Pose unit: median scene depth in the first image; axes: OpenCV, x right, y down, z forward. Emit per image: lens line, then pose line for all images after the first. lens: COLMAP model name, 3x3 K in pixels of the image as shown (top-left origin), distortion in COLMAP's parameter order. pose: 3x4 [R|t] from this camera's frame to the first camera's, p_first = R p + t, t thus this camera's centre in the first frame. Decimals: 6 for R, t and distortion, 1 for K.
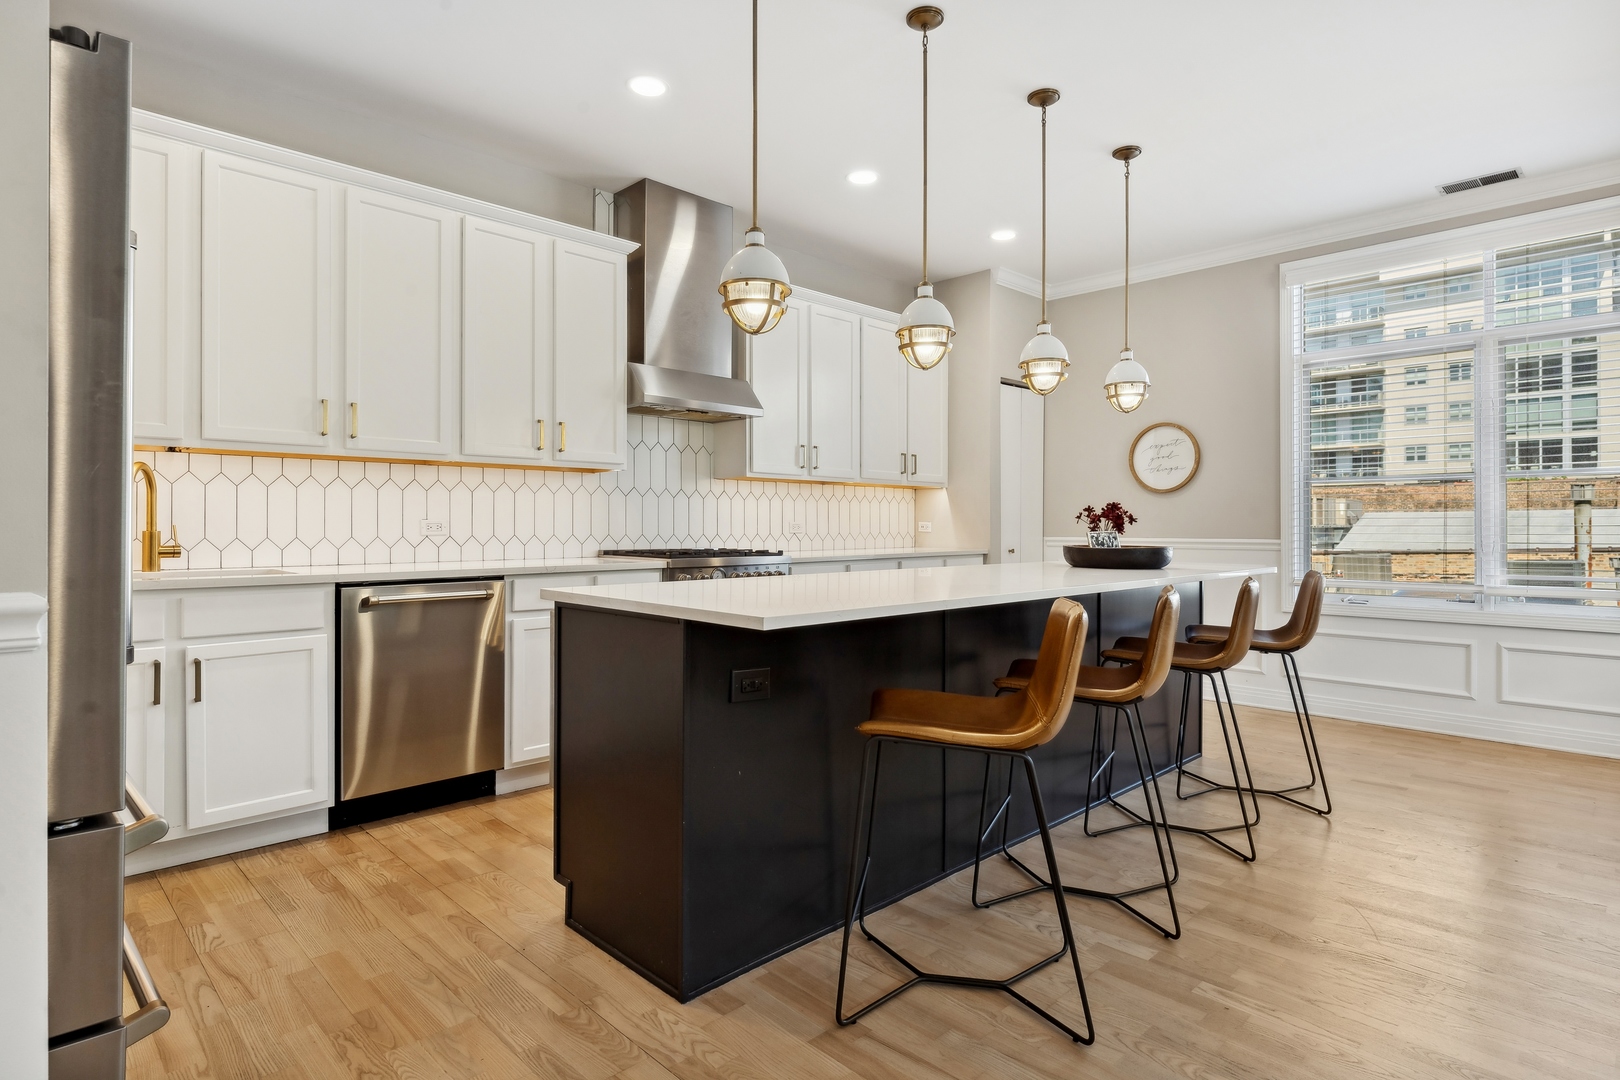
lens RADIAL K [[852.8, 0, 809.6], [0, 852.8, 534.3], [0, 0, 1]] dist [-0.003267, -0.002454]
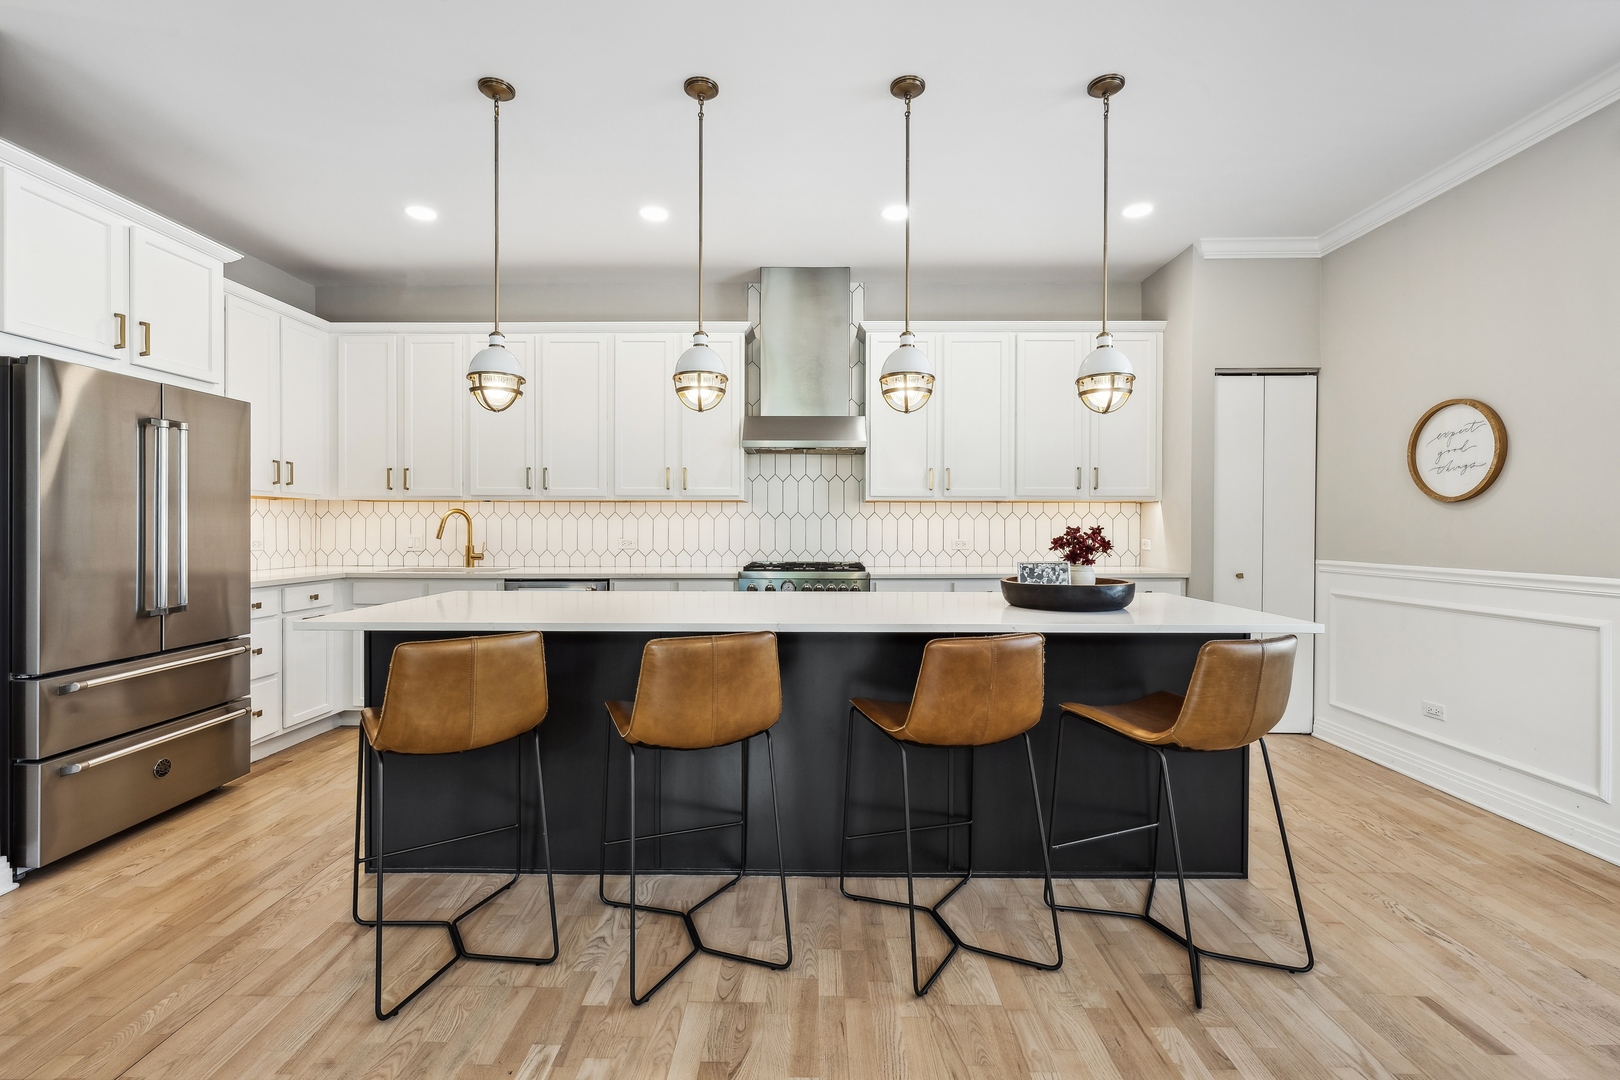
lens RADIAL K [[708.0, 0, 811.2], [0, 708.0, 538.2], [0, 0, 1]] dist [-0.001551, -0.000046]
pose [[0.706822, 0.011210, -0.707302, 0.606312], [-0.007877, 0.999937, 0.007976, -0.026988], [0.707347, -0.000067, 0.706866, 0.316375]]
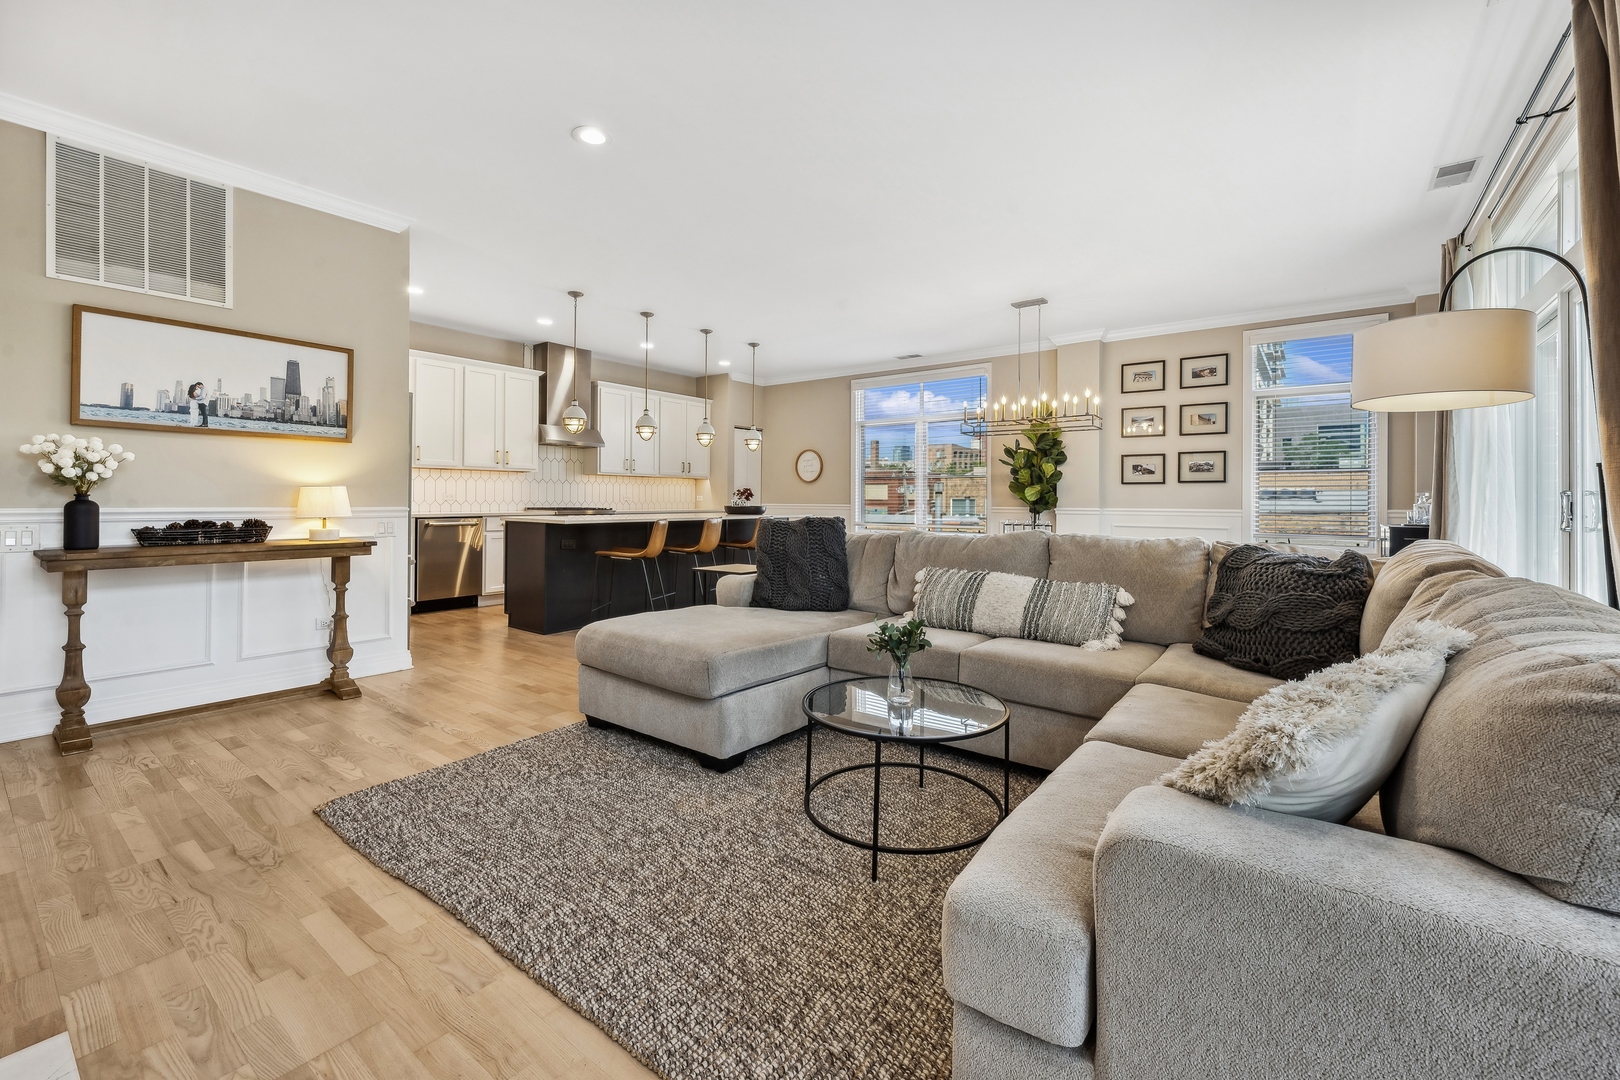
lens RADIAL K [[669.5, 0, 819.1], [0, 669.5, 502.1], [0, 0, 1]] dist [0.002014, -0.000518]
pose [[0.987893, 0.005067, 0.155053, 0.245674], [-0.004427, 0.999980, -0.004473, 0.009591], [-0.155072, 0.003732, 0.987896, -0.865958]]
